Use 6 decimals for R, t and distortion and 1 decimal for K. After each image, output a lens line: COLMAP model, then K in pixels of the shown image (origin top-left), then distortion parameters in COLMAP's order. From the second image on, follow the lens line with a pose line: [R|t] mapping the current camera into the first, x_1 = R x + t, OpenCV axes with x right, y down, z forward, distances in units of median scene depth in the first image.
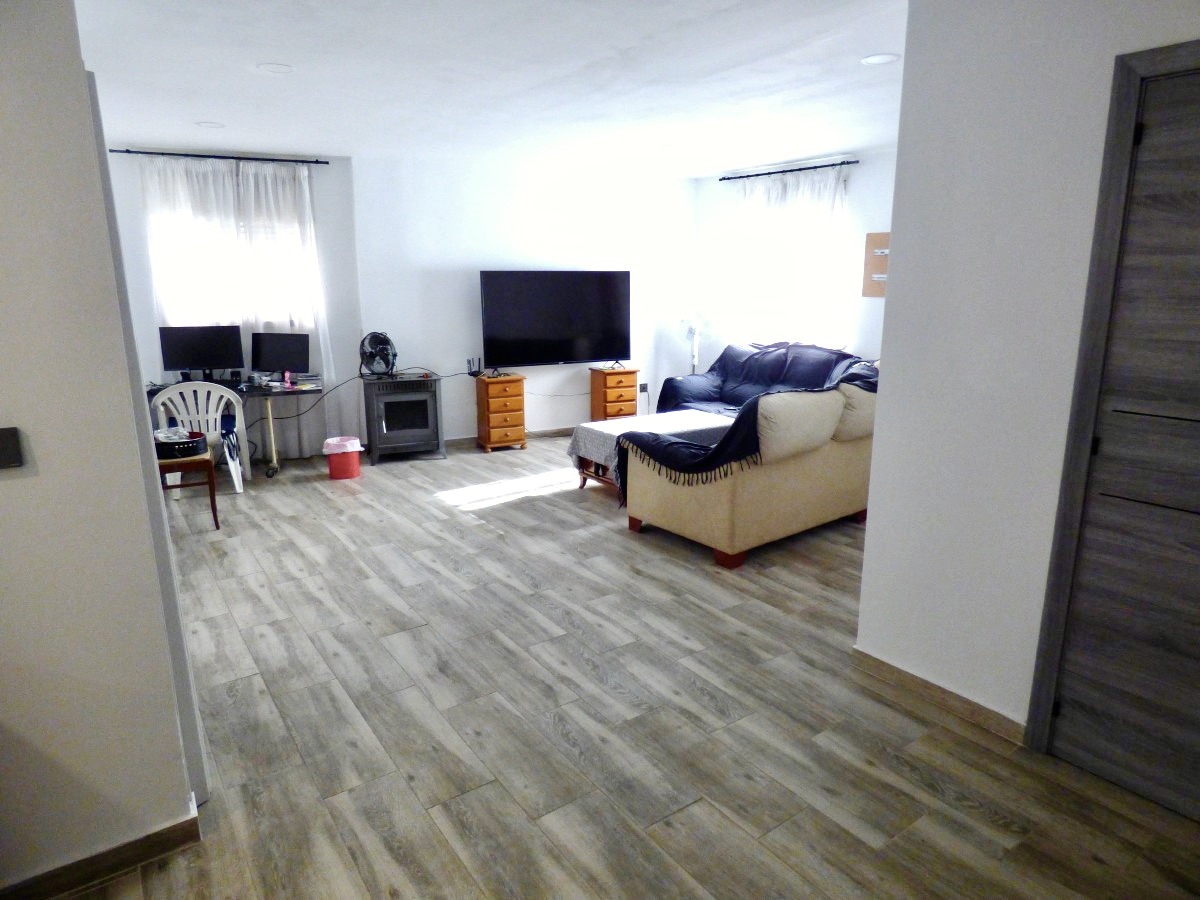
lens RADIAL K [[729.8, 0, 605.7], [0, 729.8, 452.6], [0, 0, 1]] dist [-0.003719, -0.006736]
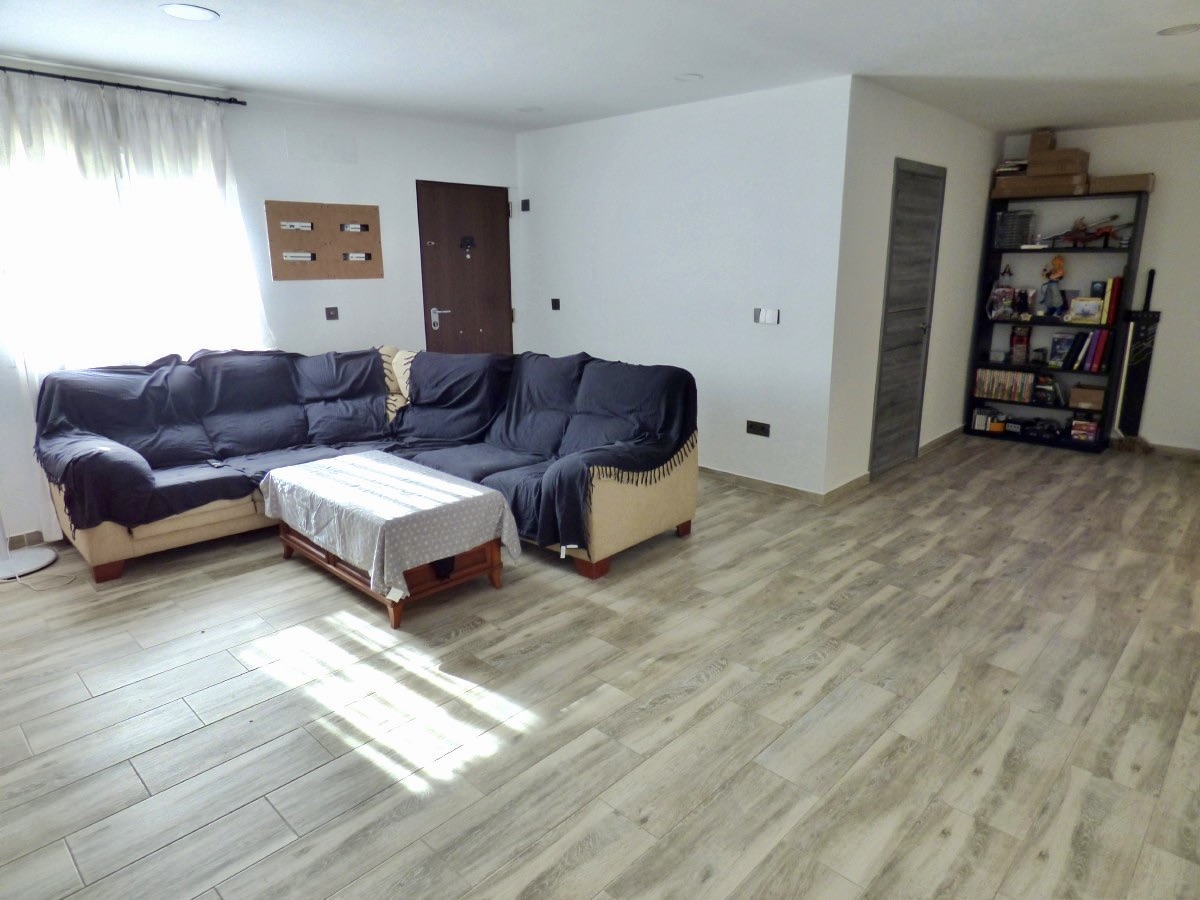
lens RADIAL K [[729.8, 0, 603.4], [0, 729.8, 447.0], [0, 0, 1]] dist [-0.003719, -0.006736]
pose [[-0.178880, -0.243562, 0.953247, -0.859849], [0.227032, 0.932508, 0.280866, -0.309203], [-0.957318, 0.266658, -0.111511, 1.317343]]
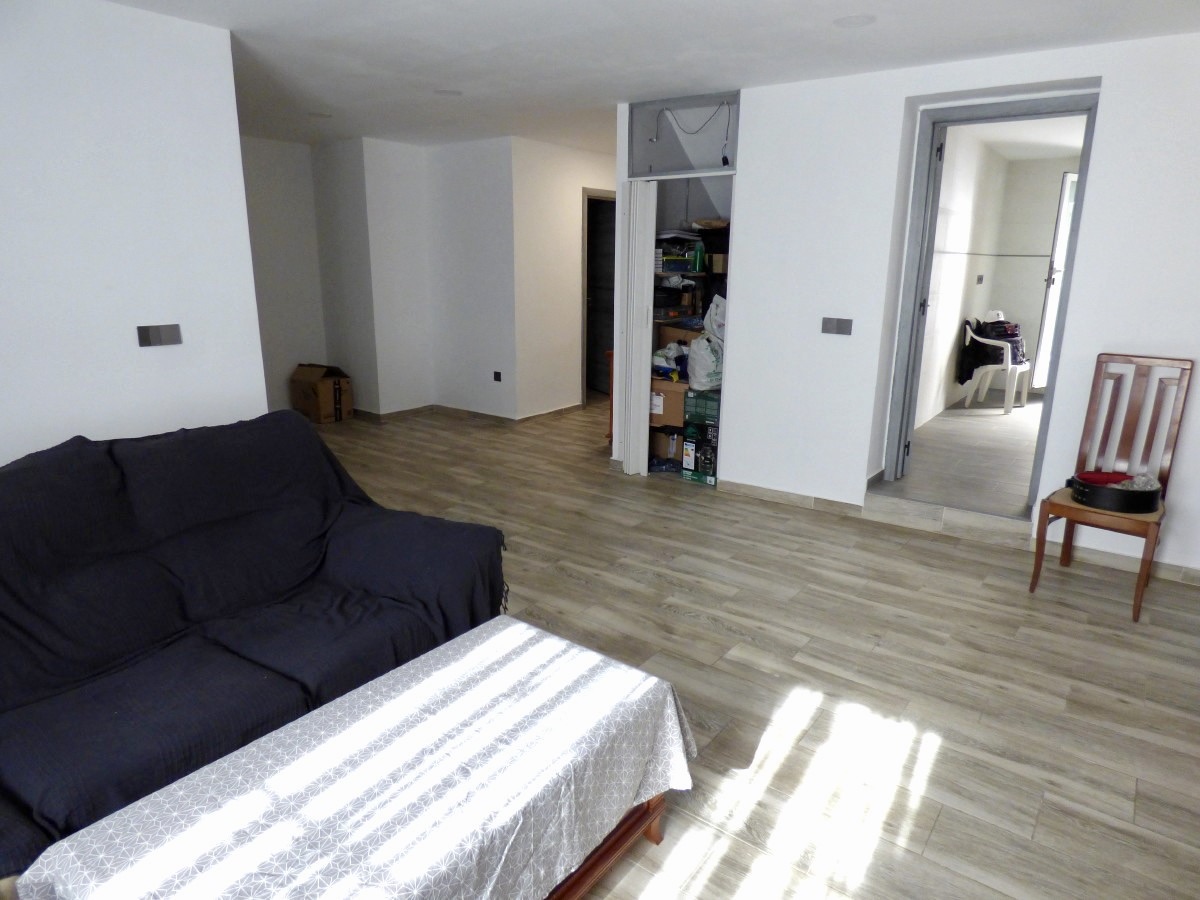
lens RADIAL K [[729.8, 0, 605.1], [0, 729.8, 444.8], [0, 0, 1]] dist [-0.003719, -0.006736]
pose [[-0.957969, 0.063794, -0.279688, 0.115344], [-0.072206, 0.889950, 0.450305, -0.424760], [0.277635, 0.451573, -0.847939, 1.823752]]
